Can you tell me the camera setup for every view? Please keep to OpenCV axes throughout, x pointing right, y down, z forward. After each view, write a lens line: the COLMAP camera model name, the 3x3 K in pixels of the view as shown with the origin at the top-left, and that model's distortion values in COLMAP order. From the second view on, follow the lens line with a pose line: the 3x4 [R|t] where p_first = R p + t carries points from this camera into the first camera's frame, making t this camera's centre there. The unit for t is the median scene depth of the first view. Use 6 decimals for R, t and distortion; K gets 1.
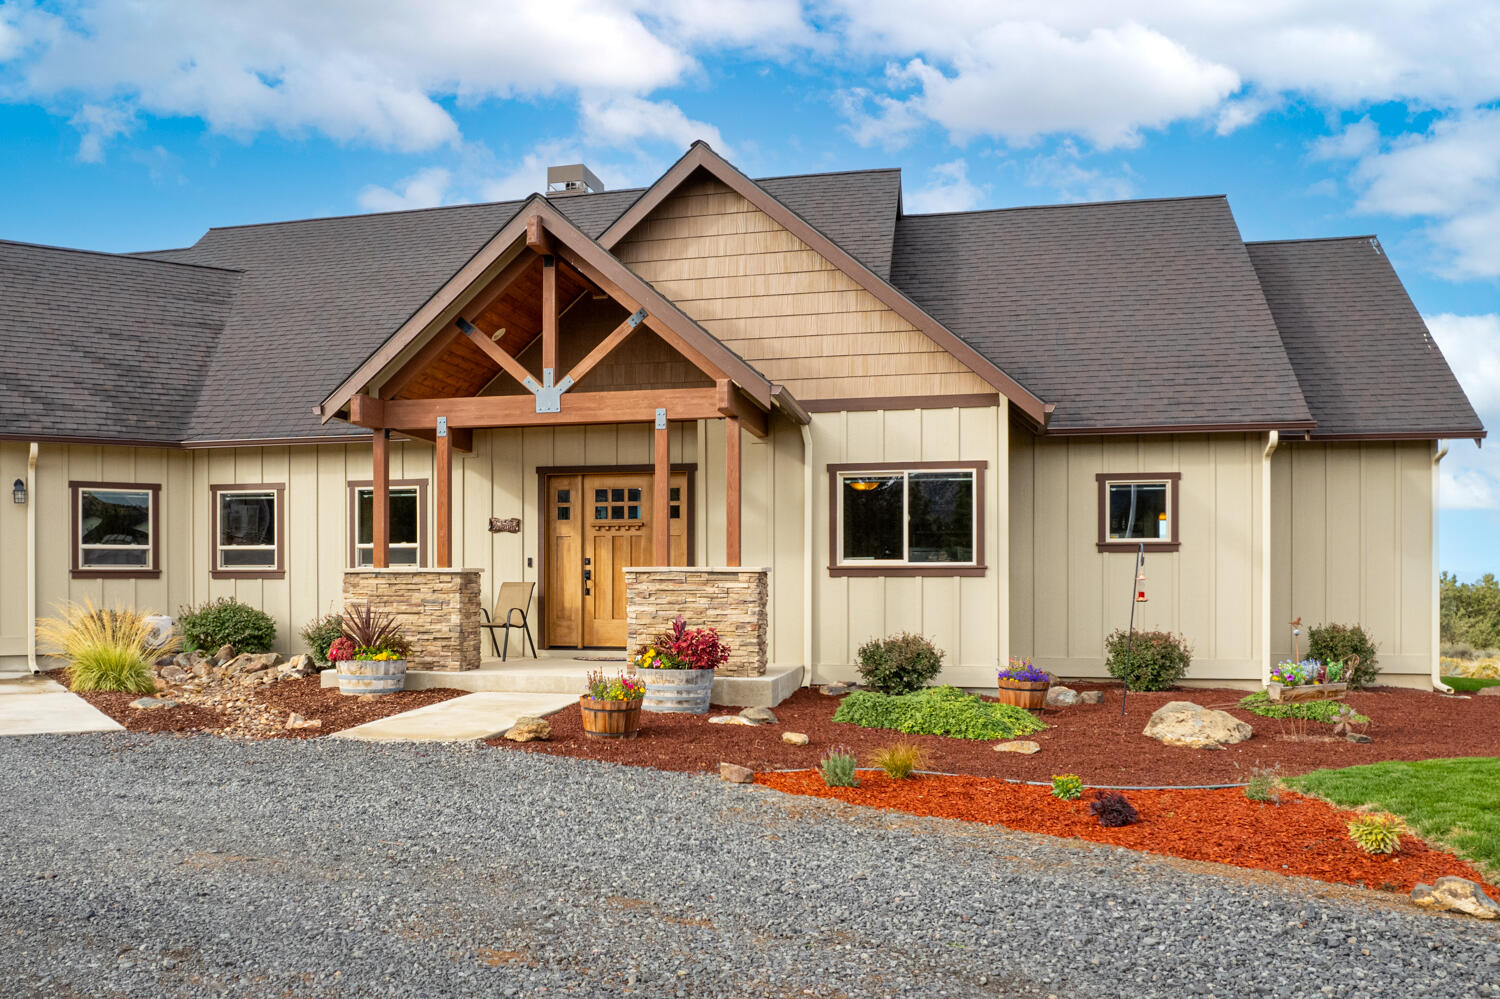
lens RADIAL K [[1303.5, 0, 752.3], [0, 1303.5, 569.5], [0, 0, 1]] dist [-0.036415, -0.017100]
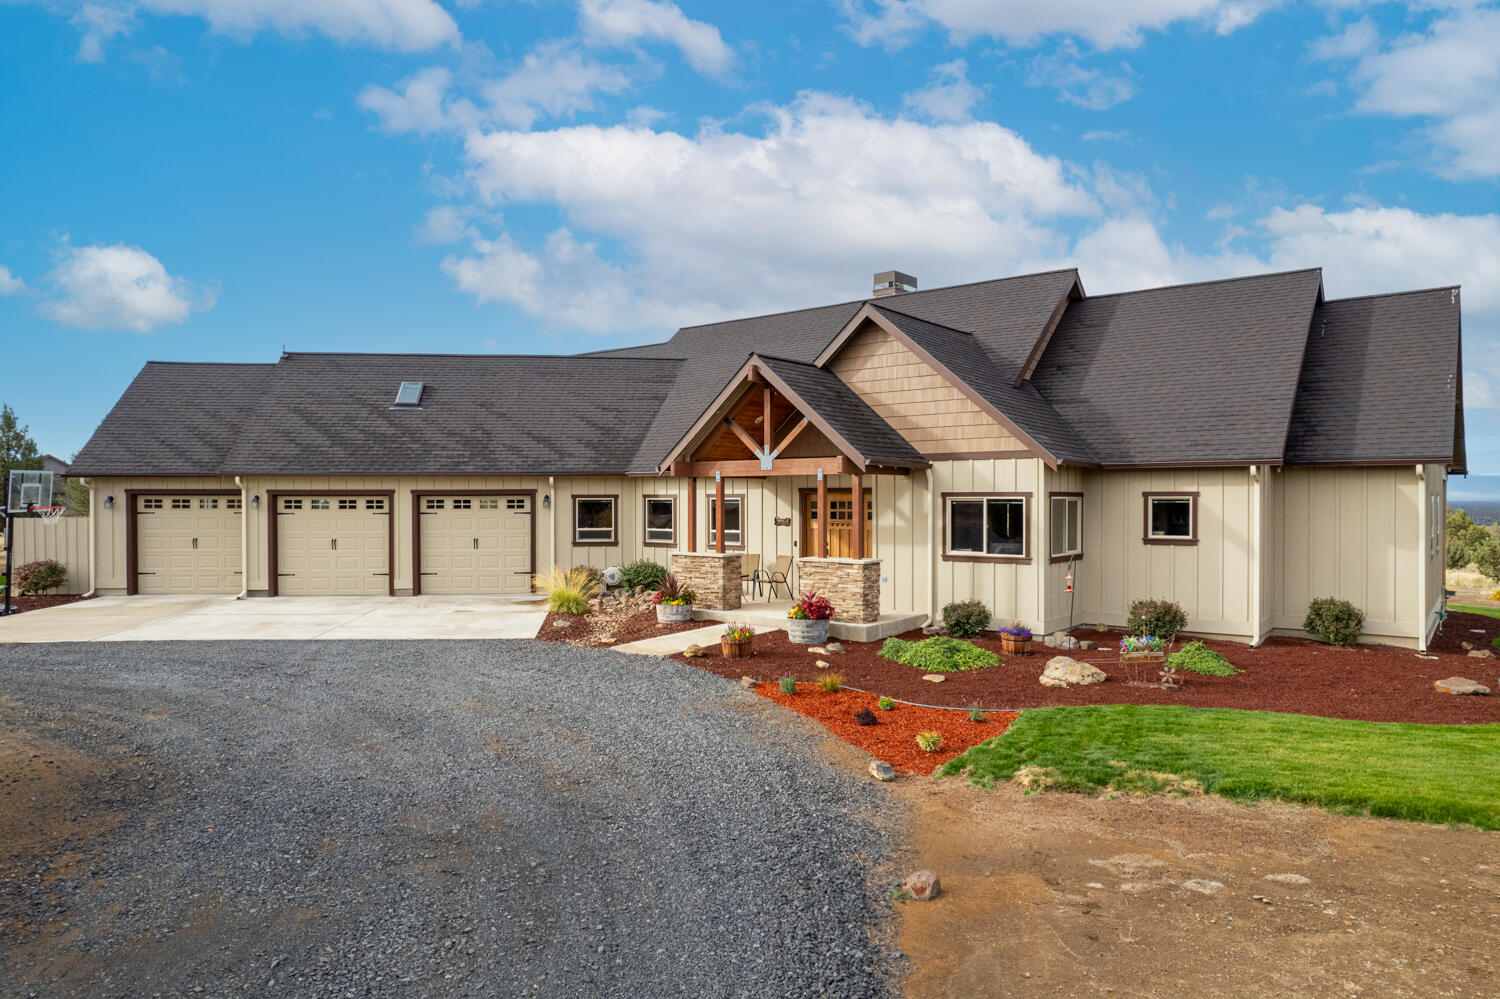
lens RADIAL K [[969.4, 0, 754.4], [0, 969.4, 488.8], [0, 0, 1]] dist [-0.070139, 0.054401]
pose [[0.911760, -0.004564, -0.410699, 0.328643], [0.000453, 0.999949, -0.010106, -0.069743], [0.410724, 0.009028, 0.911715, -0.202423]]
